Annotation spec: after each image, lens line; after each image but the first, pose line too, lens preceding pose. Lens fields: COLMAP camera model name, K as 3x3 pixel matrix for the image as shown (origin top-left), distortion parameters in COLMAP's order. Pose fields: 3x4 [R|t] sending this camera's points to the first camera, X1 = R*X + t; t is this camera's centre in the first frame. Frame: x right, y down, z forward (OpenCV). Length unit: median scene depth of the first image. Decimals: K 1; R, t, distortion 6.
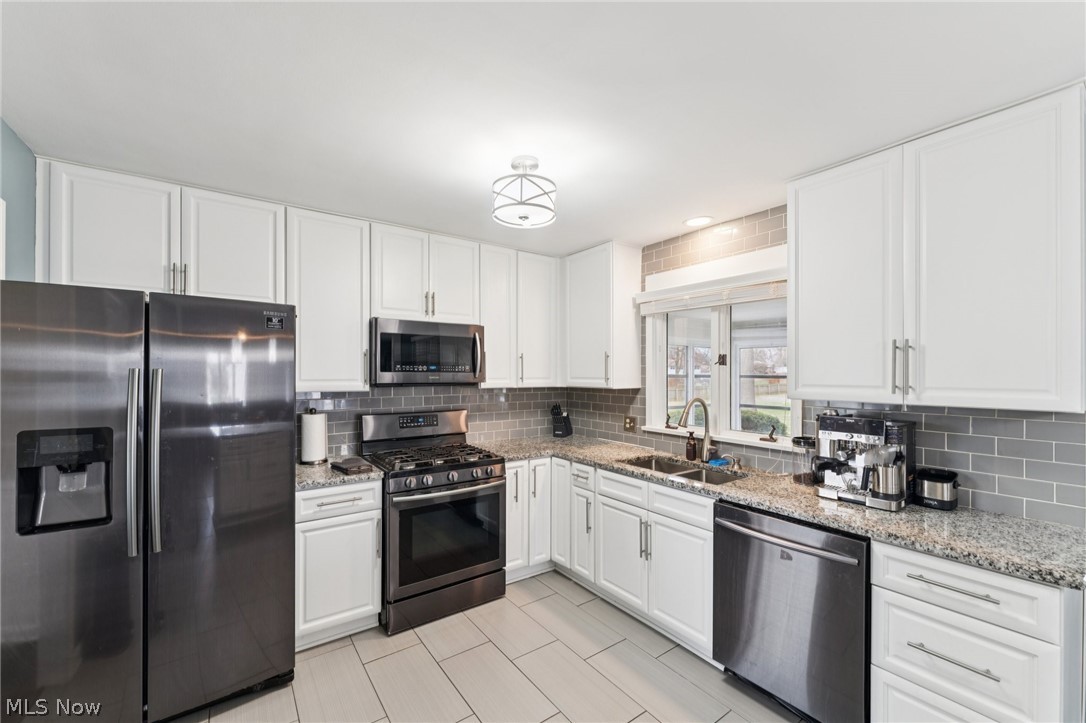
lens RADIAL K [[433.6, 0, 538.5], [0, 433.6, 373.2], [0, 0, 1]] dist [-0.004368, 0.000703]
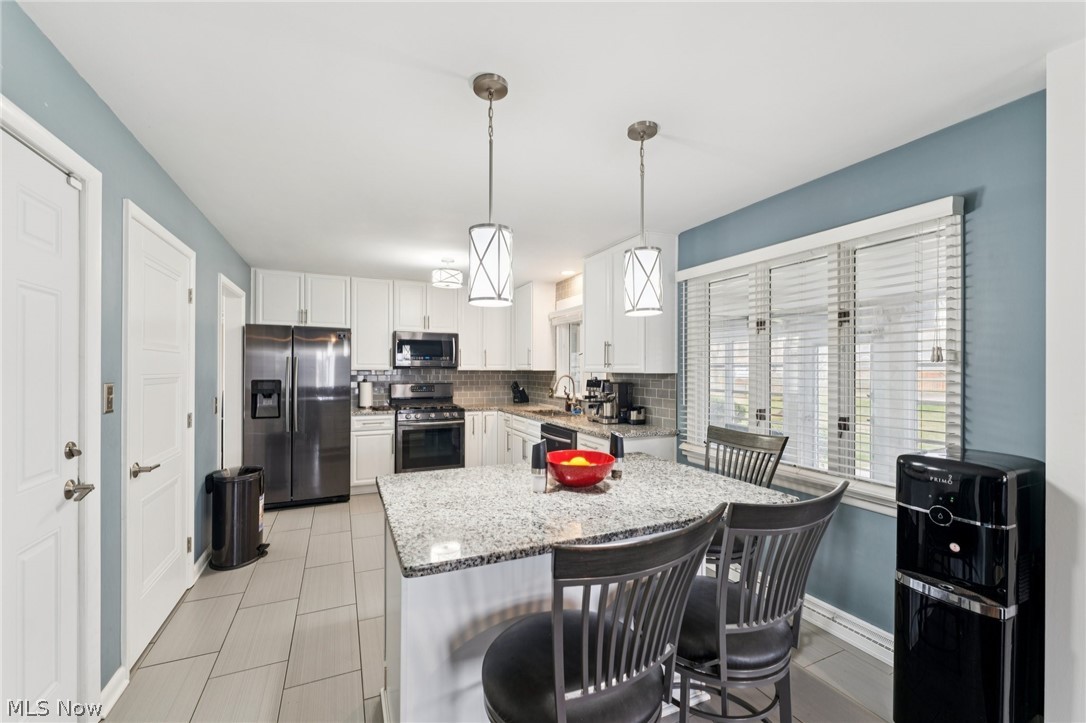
lens RADIAL K [[433.6, 0, 538.5], [0, 433.6, 368.0], [0, 0, 1]] dist [-0.004368, 0.000703]
pose [[0.982106, -0.000465, -0.188327, 0.595818], [-0.000256, 0.999993, -0.003802, 0.038681], [0.188327, 0.003782, 0.982099, -0.738630]]
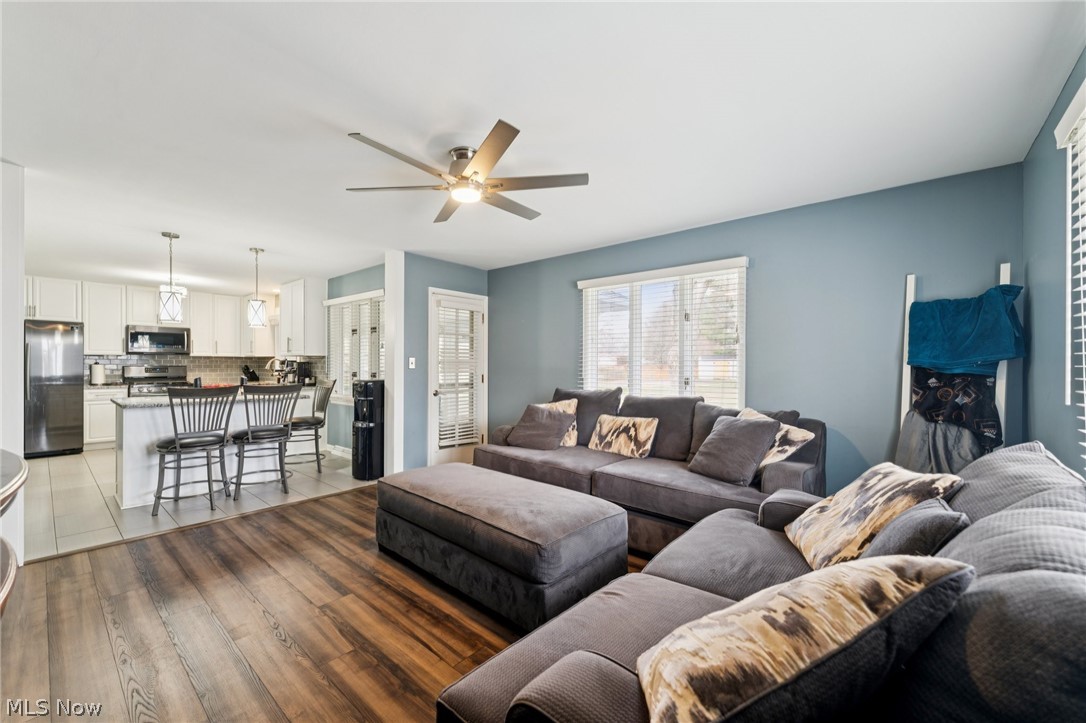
lens RADIAL K [[433.6, 0, 541.9], [0, 433.6, 364.4], [0, 0, 1]] dist [-0.004368, 0.000703]
pose [[0.970863, -0.001394, 0.239630, 1.316644], [0.001288, 0.999999, 0.000599, 0.095719], [-0.239630, -0.000273, 0.970864, -1.941937]]
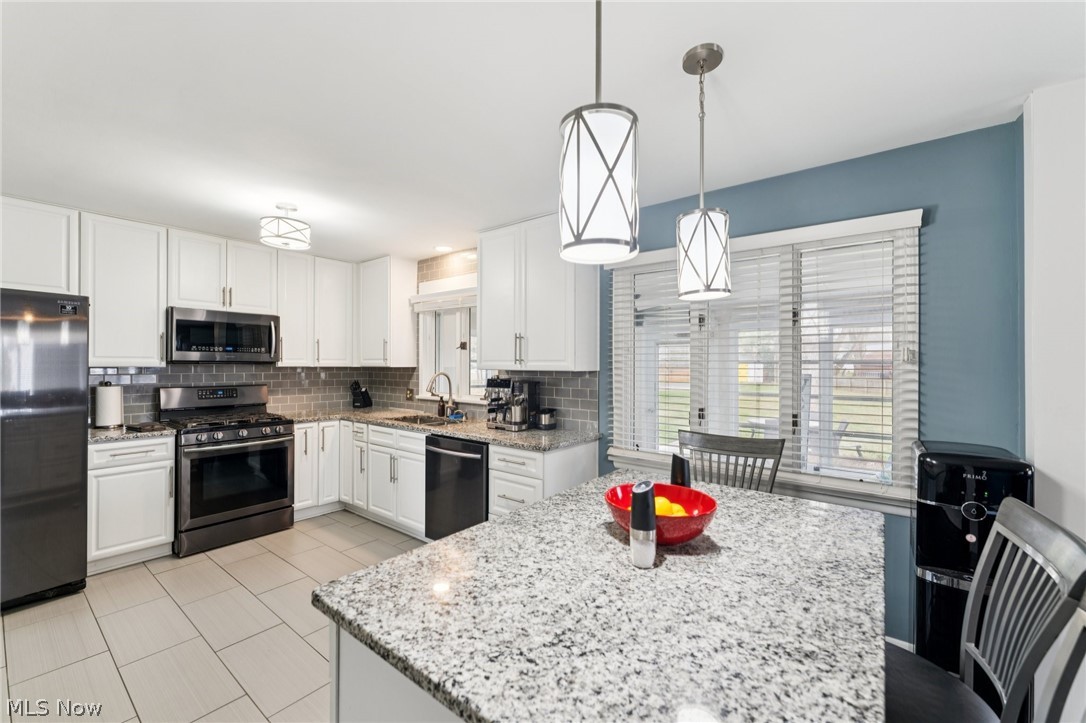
lens RADIAL K [[433.6, 0, 541.6], [0, 433.6, 363.7], [0, 0, 1]] dist [-0.004368, 0.000703]
pose [[0.957880, 0.002151, 0.287160, 0.276296], [-0.001650, 0.999997, -0.001986, 0.032710], [-0.287163, 0.001429, 0.957881, -0.472866]]
